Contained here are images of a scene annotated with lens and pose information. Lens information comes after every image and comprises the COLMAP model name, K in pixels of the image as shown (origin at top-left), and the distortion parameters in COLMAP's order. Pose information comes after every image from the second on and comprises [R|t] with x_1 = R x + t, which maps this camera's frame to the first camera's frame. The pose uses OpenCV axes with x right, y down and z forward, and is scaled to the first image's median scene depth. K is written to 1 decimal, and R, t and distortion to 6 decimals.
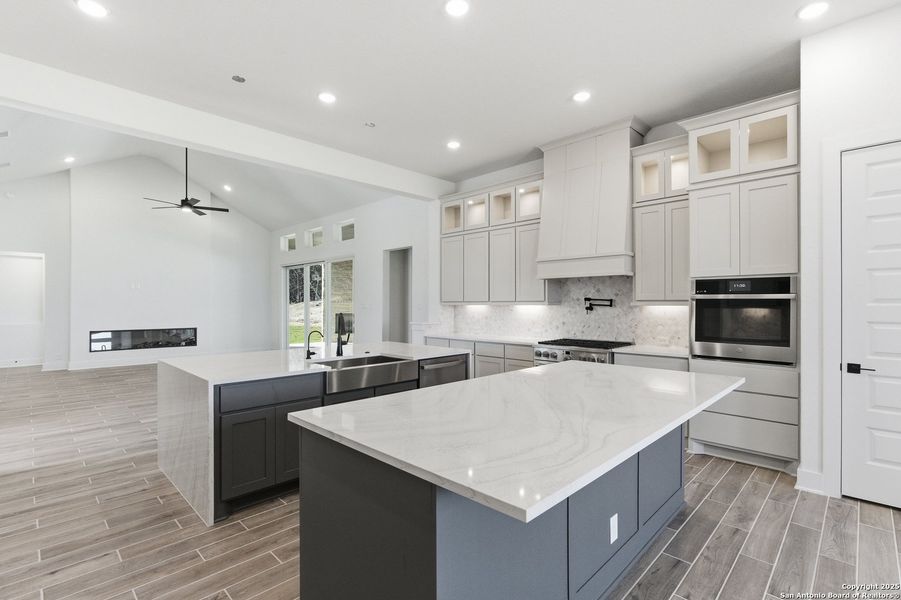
lens RADIAL K [[423.5, 0, 449.3], [0, 423.5, 303.8], [0, 0, 1]] dist [0.000032, -0.000037]
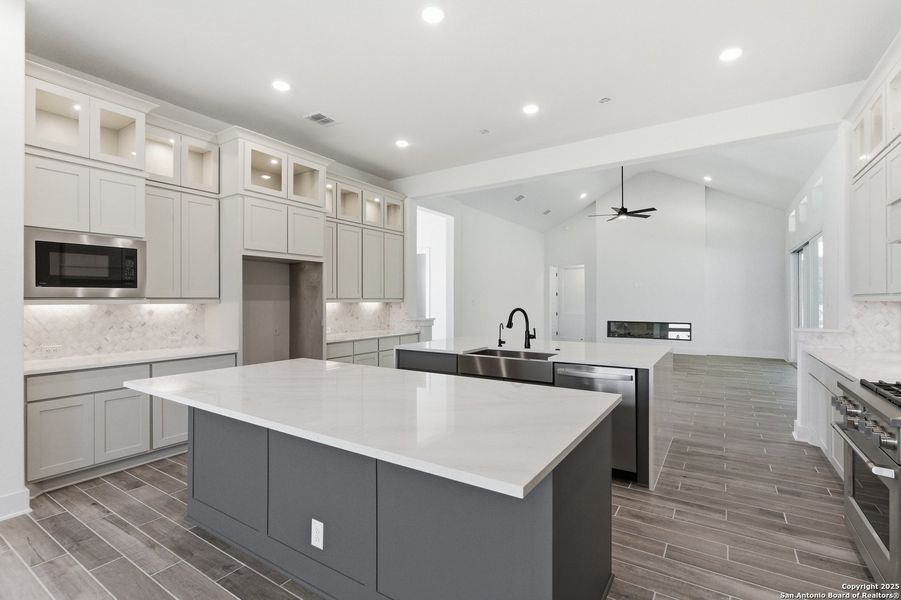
lens RADIAL K [[420.4, 0, 450.5], [0, 420.4, 300.0], [0, 0, 1]] dist [0.000356, -0.000191]
pose [[0.193279, -0.002213, -0.981141, 0.560287], [0.004082, 0.999991, -0.001452, 0.000341], [0.981135, -0.003724, 0.193286, 0.450311]]
